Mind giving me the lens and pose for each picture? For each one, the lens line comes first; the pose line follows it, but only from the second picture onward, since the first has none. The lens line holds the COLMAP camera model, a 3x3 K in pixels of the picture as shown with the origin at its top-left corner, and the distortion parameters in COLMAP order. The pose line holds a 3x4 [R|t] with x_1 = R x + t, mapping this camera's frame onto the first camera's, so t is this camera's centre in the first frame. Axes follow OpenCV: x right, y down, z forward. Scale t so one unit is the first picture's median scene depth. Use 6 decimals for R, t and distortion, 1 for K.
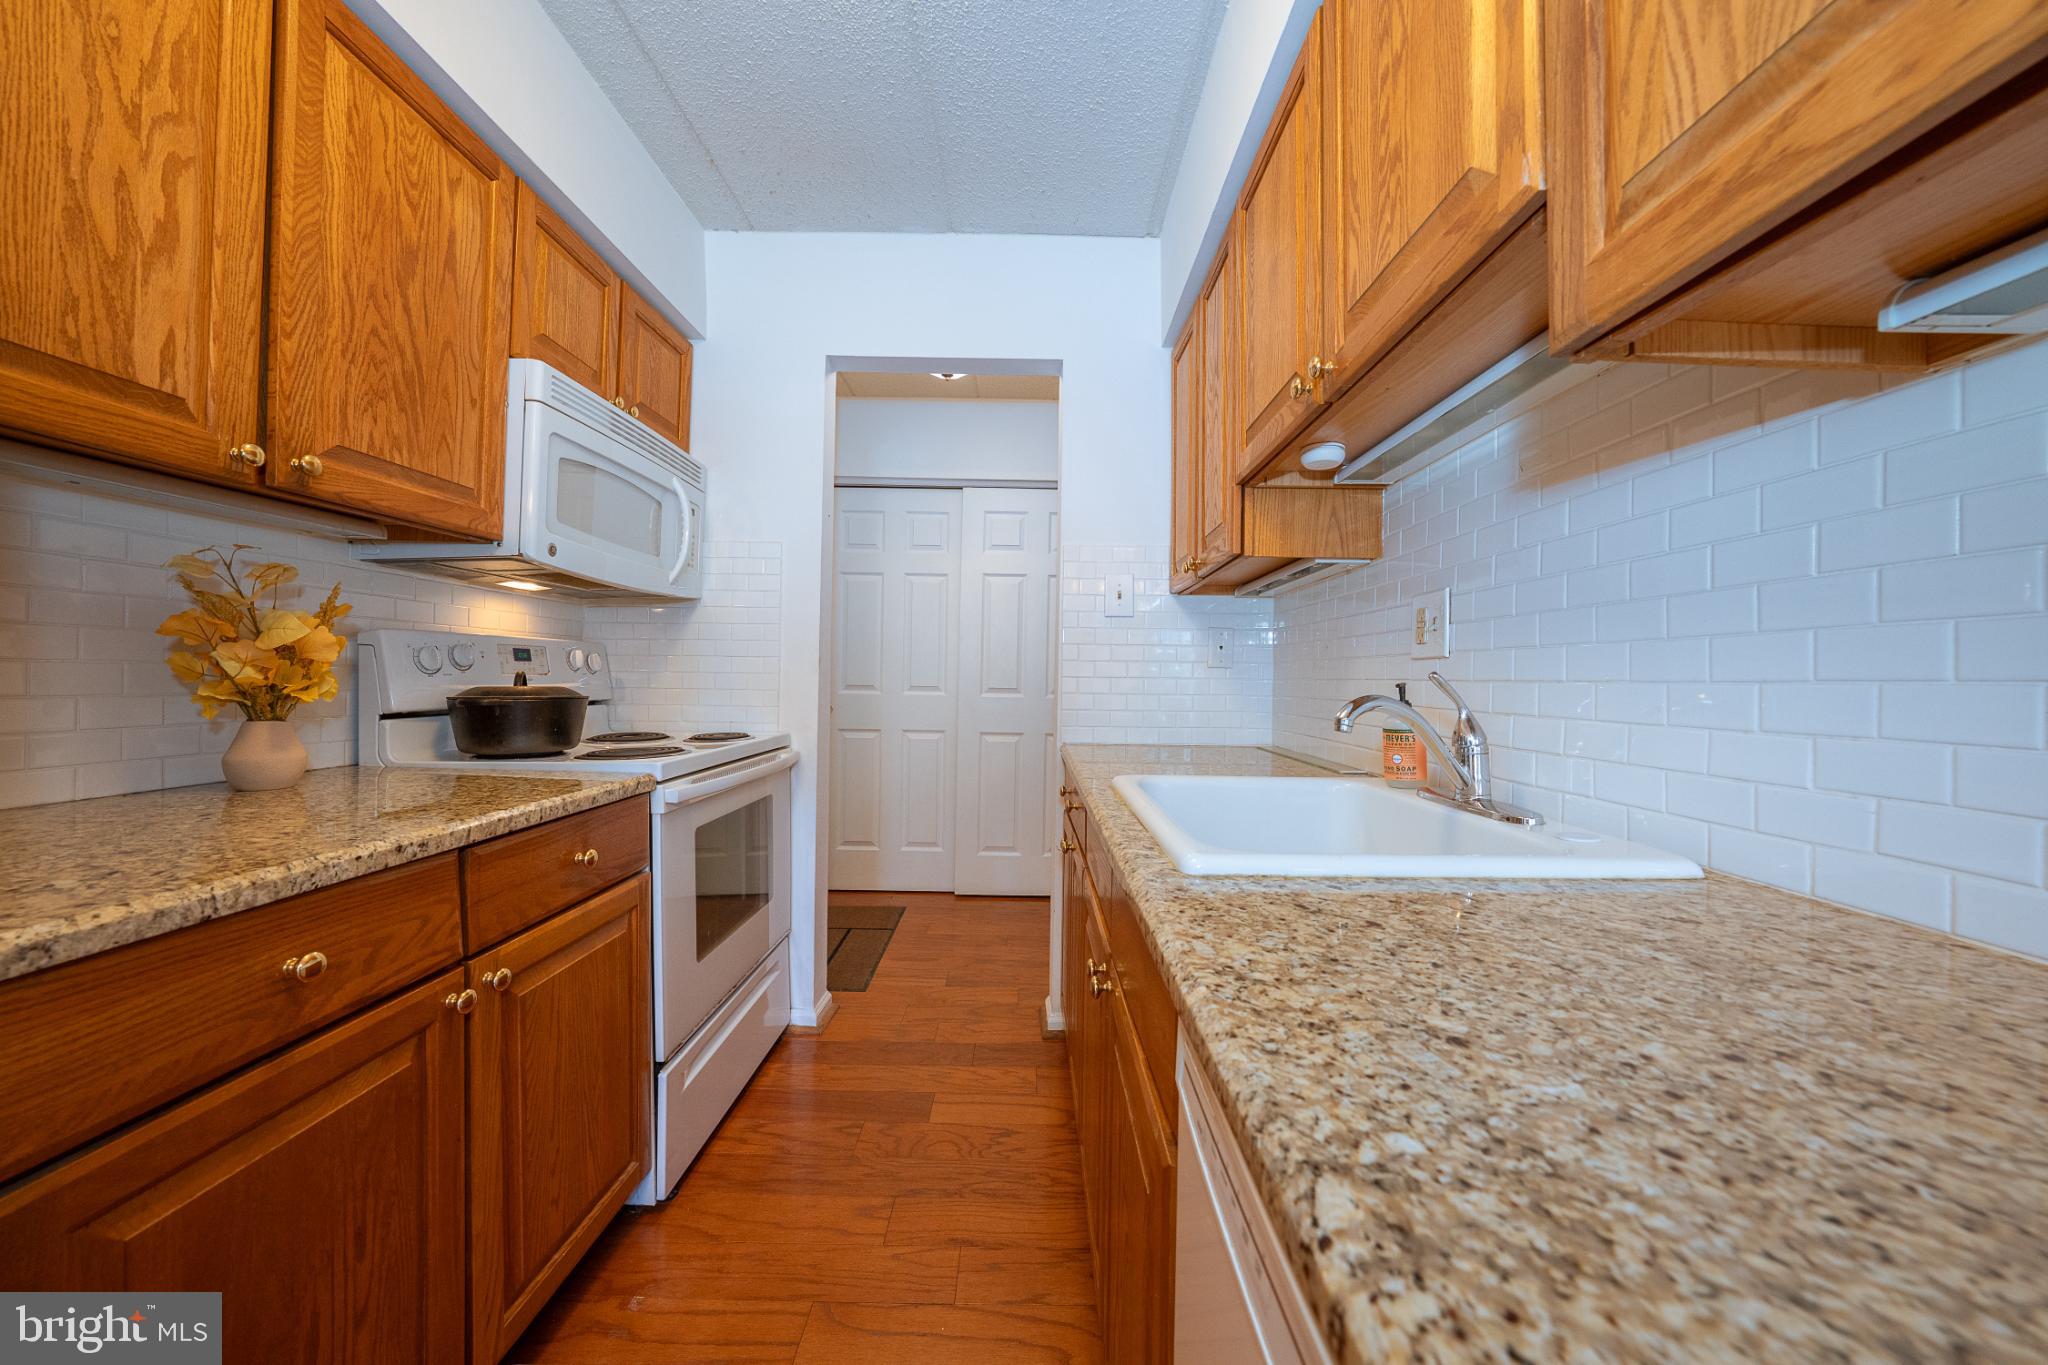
lens RADIAL K [[703.8, 0, 1015.7], [0, 703.8, 673.3], [0, 0, 1]] dist [-0.013035, 0.001765]
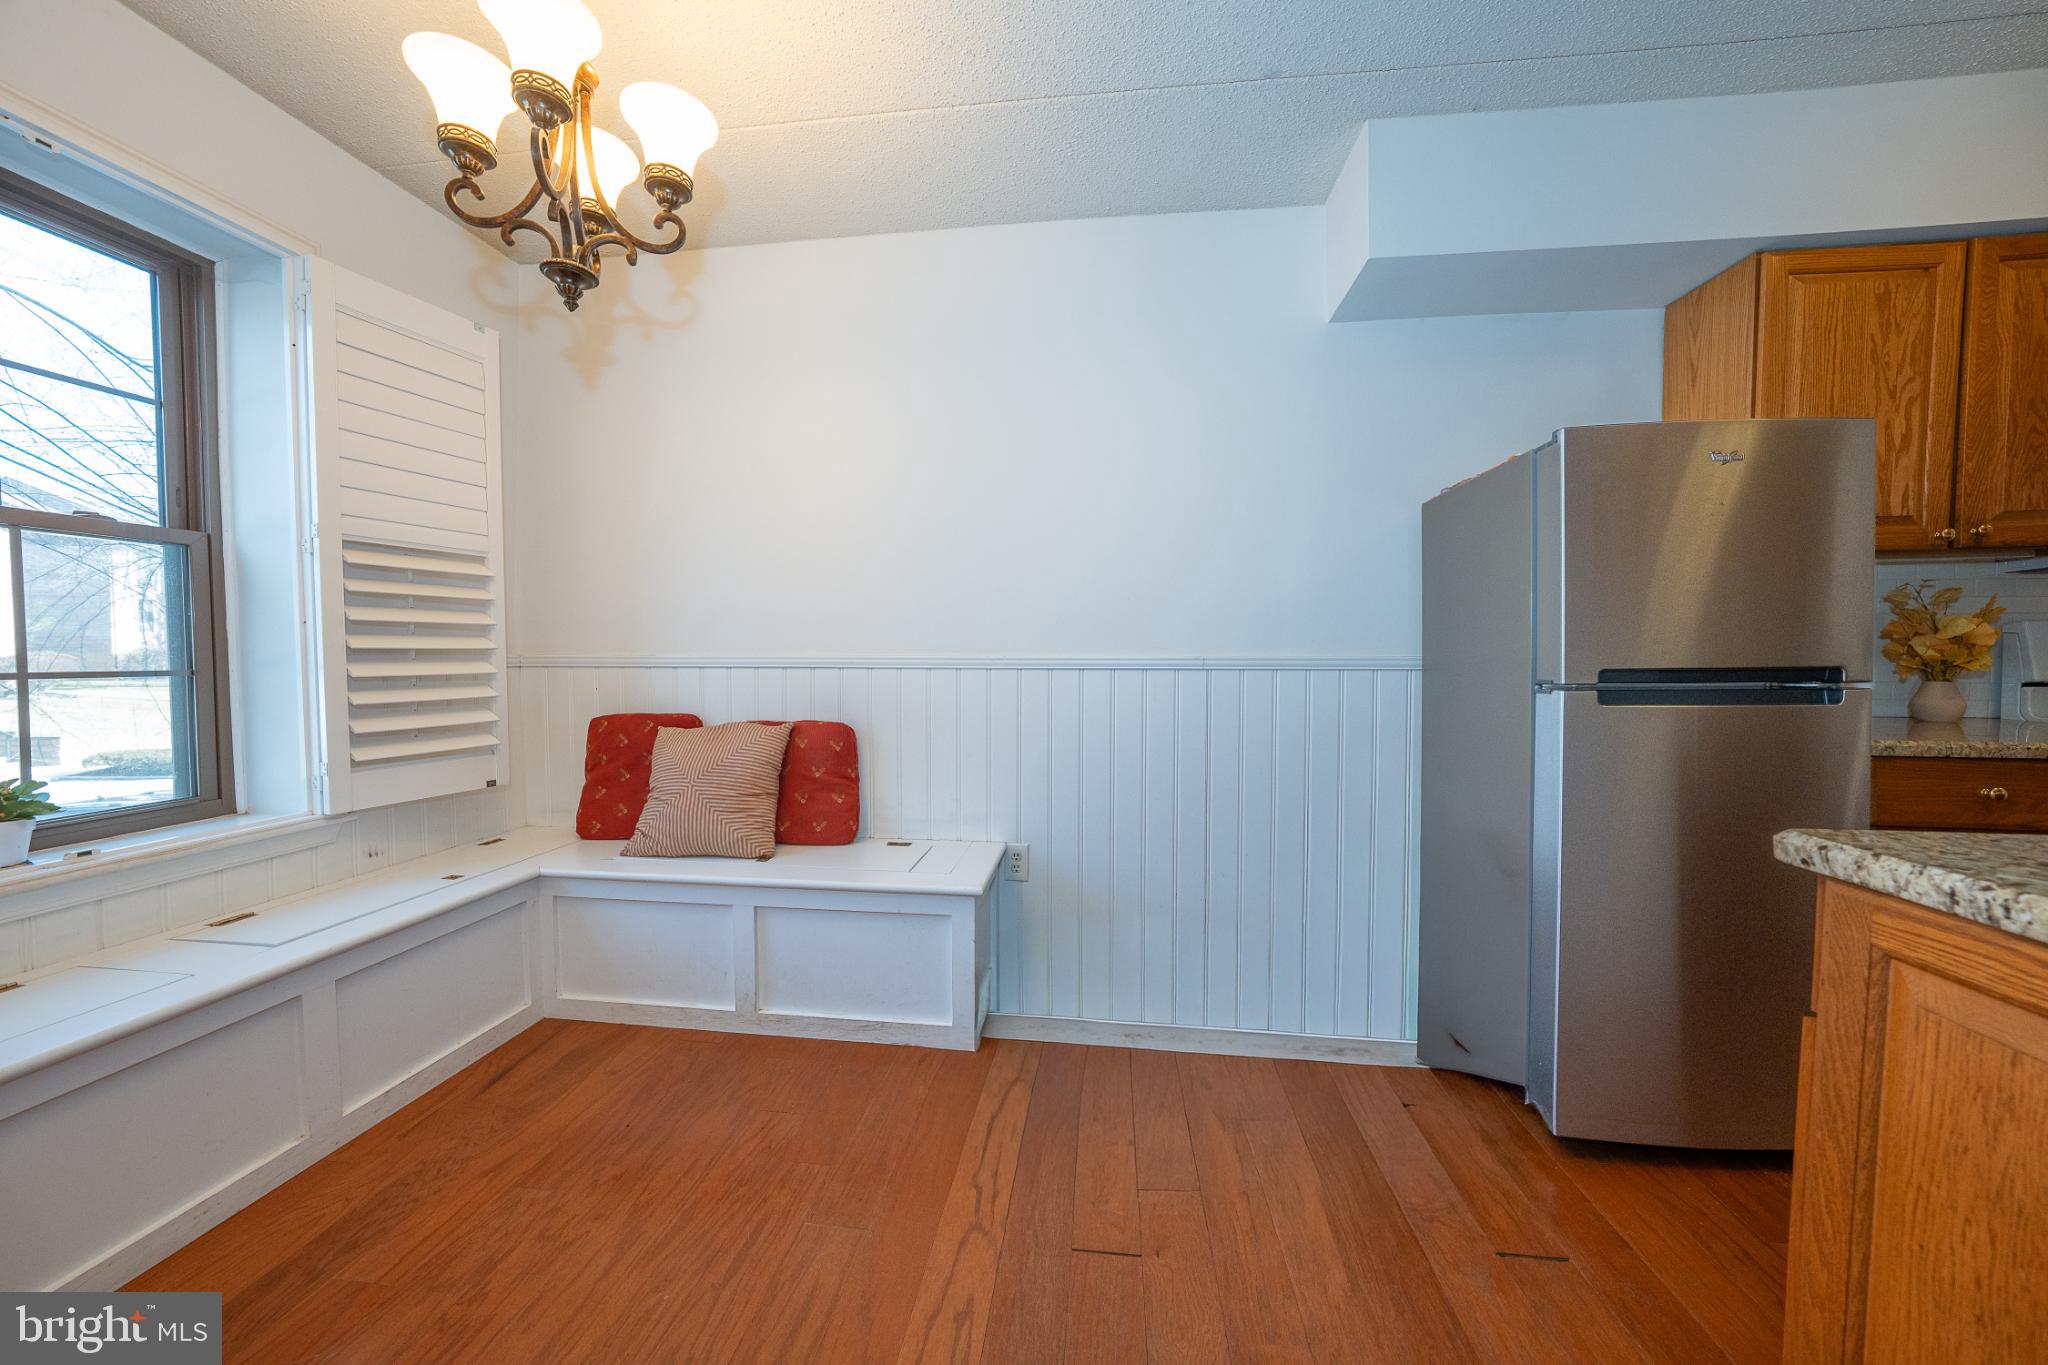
lens RADIAL K [[703.8, 0, 1024.7], [0, 703.8, 680.6], [0, 0, 1]] dist [-0.013035, 0.001765]
pose [[-0.107765, 0.030059, -0.993722, 0.902497], [0.007010, 0.999541, 0.029475, 0.001552], [0.994152, -0.003789, -0.107927, -1.120986]]
